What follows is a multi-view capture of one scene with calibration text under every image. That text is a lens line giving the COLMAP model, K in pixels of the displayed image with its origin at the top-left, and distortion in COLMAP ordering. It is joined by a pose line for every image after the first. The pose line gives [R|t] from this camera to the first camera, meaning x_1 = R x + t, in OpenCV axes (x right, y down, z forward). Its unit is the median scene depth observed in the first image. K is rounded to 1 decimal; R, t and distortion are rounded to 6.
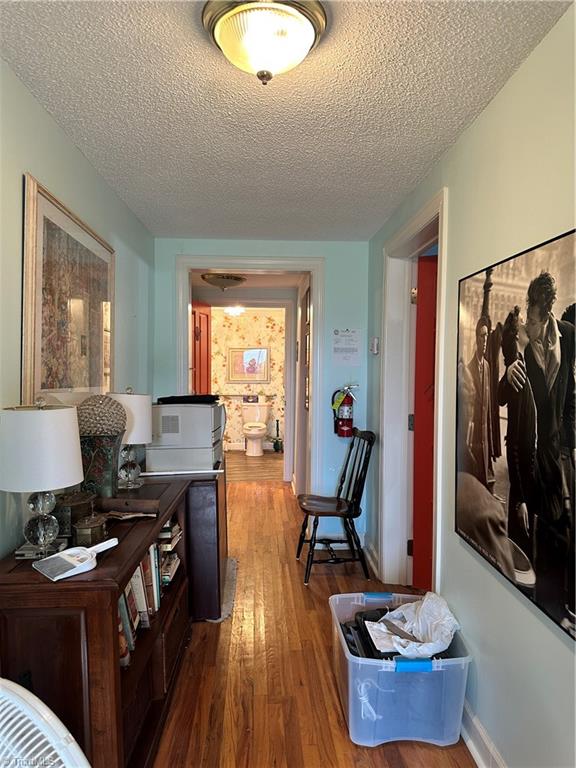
lens RADIAL K [[579.2, 0, 288.2], [0, 579.2, 386.1], [0, 0, 1]] dist [0.066775, -0.106498]
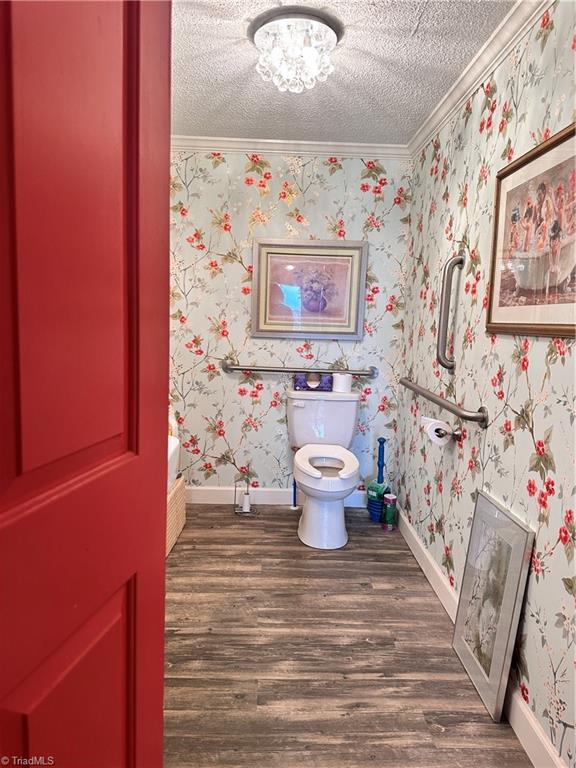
lens RADIAL K [[579.2, 0, 288.2], [0, 579.2, 386.1], [0, 0, 1]] dist [0.066775, -0.106498]
pose [[0.998633, 0.036071, -0.037840, -0.138094], [-0.031973, 0.994085, 0.103793, -0.028067], [0.041360, -0.102442, 0.993879, 1.290358]]
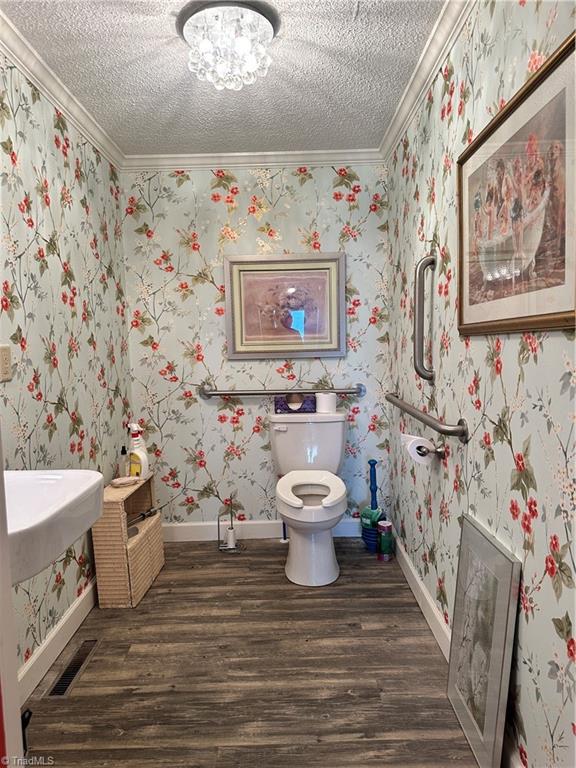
lens RADIAL K [[579.2, 0, 288.2], [0, 579.2, 386.1], [0, 0, 1]] dist [0.066775, -0.106498]
pose [[0.997252, -0.022222, -0.070666, -0.090238], [0.026316, 0.997996, 0.057546, -0.017978], [0.069246, -0.059247, 0.995839, 1.342296]]
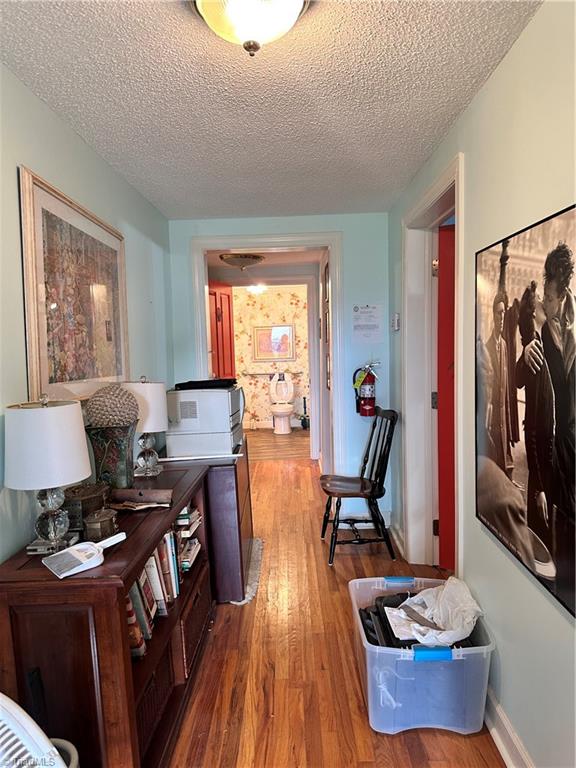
lens RADIAL K [[572.7, 0, 285.7], [0, 572.7, 386.6], [0, 0, 1]] dist [0.066179, -0.095445]
pose [[0.996762, -0.030192, -0.074525, 0.048512], [0.034030, 0.998130, 0.050775, -0.023078], [0.072852, -0.053146, 0.995926, 0.037528]]
